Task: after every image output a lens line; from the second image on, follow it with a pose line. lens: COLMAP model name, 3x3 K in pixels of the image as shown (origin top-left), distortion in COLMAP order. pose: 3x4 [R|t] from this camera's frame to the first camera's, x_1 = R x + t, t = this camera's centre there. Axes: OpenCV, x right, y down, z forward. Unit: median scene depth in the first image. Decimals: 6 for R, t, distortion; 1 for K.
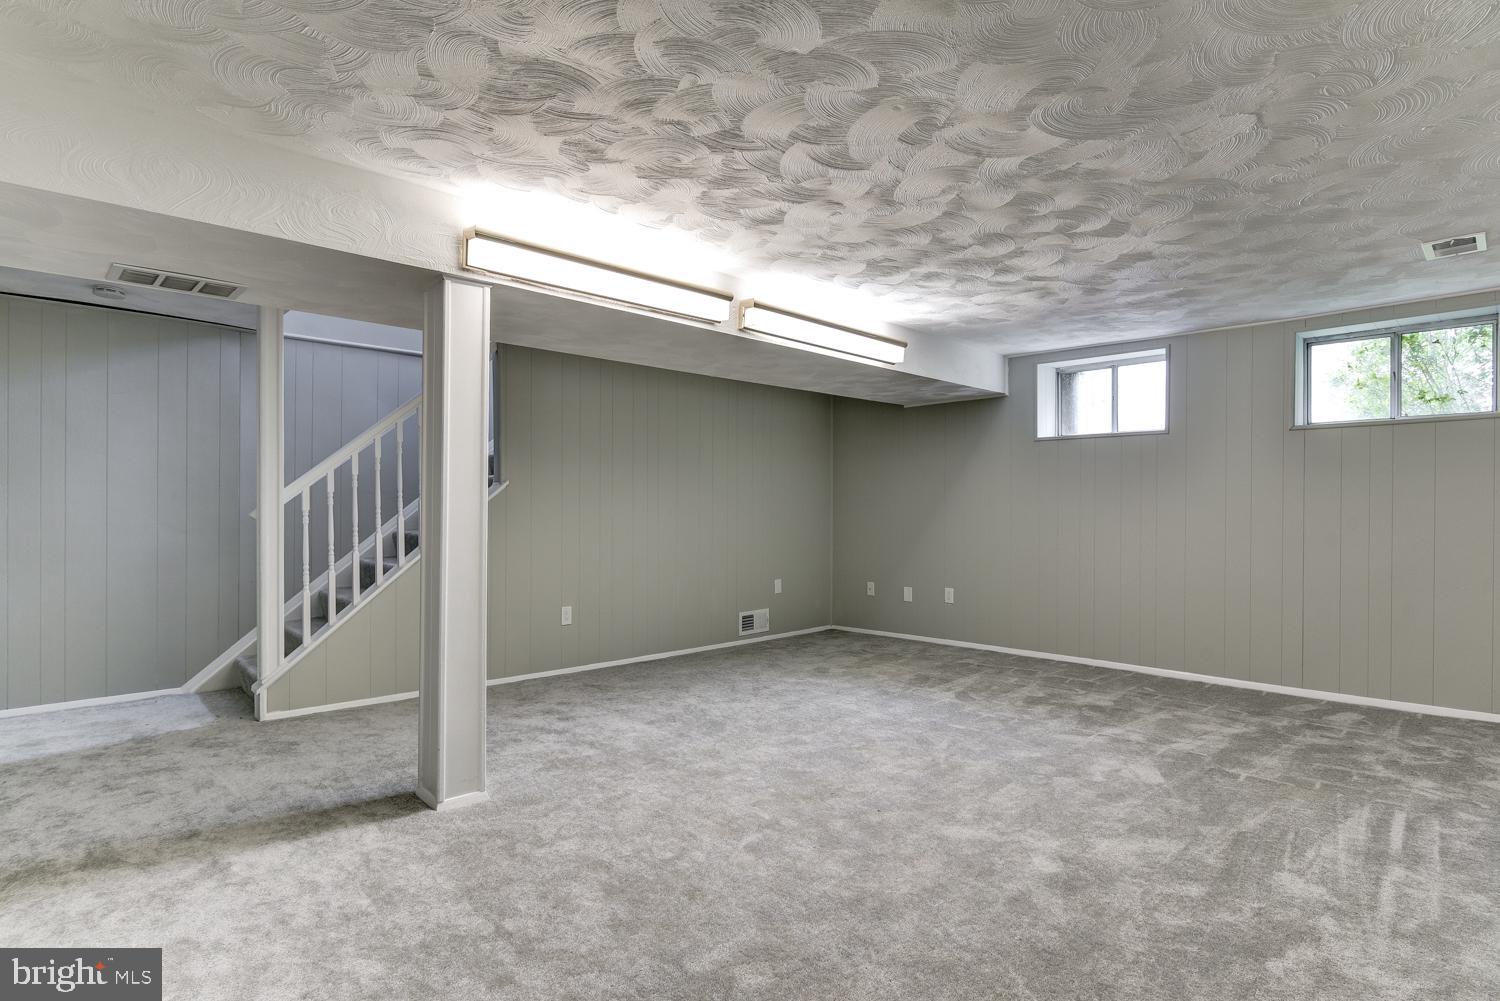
lens RADIAL K [[739.5, 0, 748.5], [0, 739.5, 498.8], [0, 0, 1]] dist [-0.011969, 0.001539]
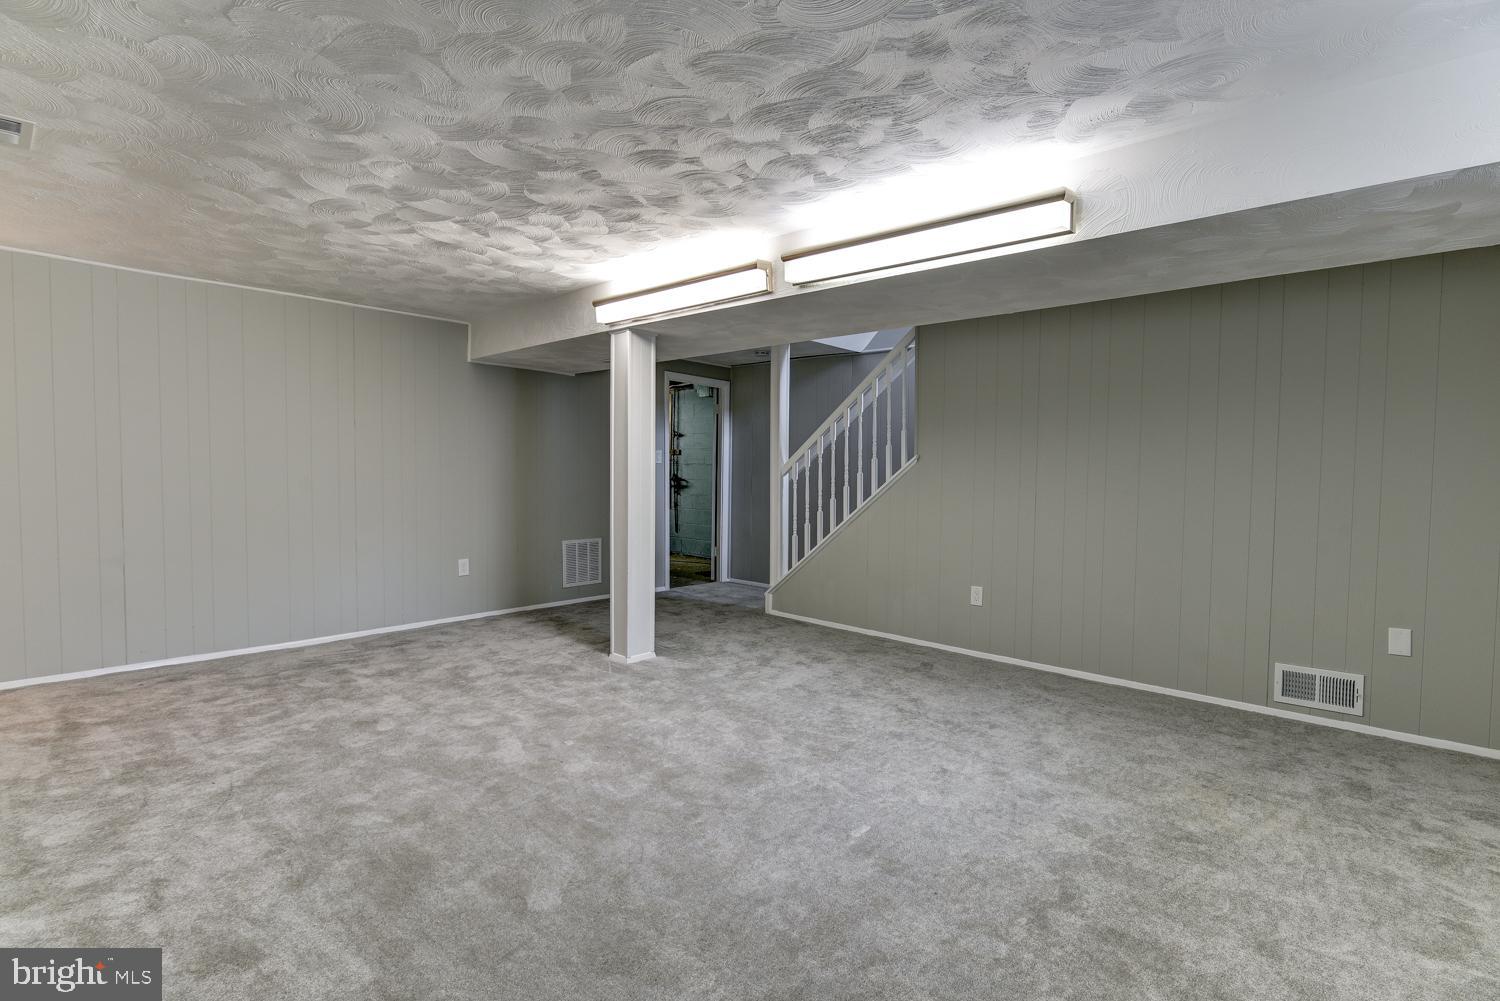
lens RADIAL K [[739.5, 0, 748.2], [0, 739.5, 497.6], [0, 0, 1]] dist [-0.011969, 0.001539]
pose [[0.066867, 0.035164, -0.997142, 0.735304], [-0.006963, 0.999371, 0.034776, 0.001705], [0.997738, 0.004618, 0.067070, 0.706136]]
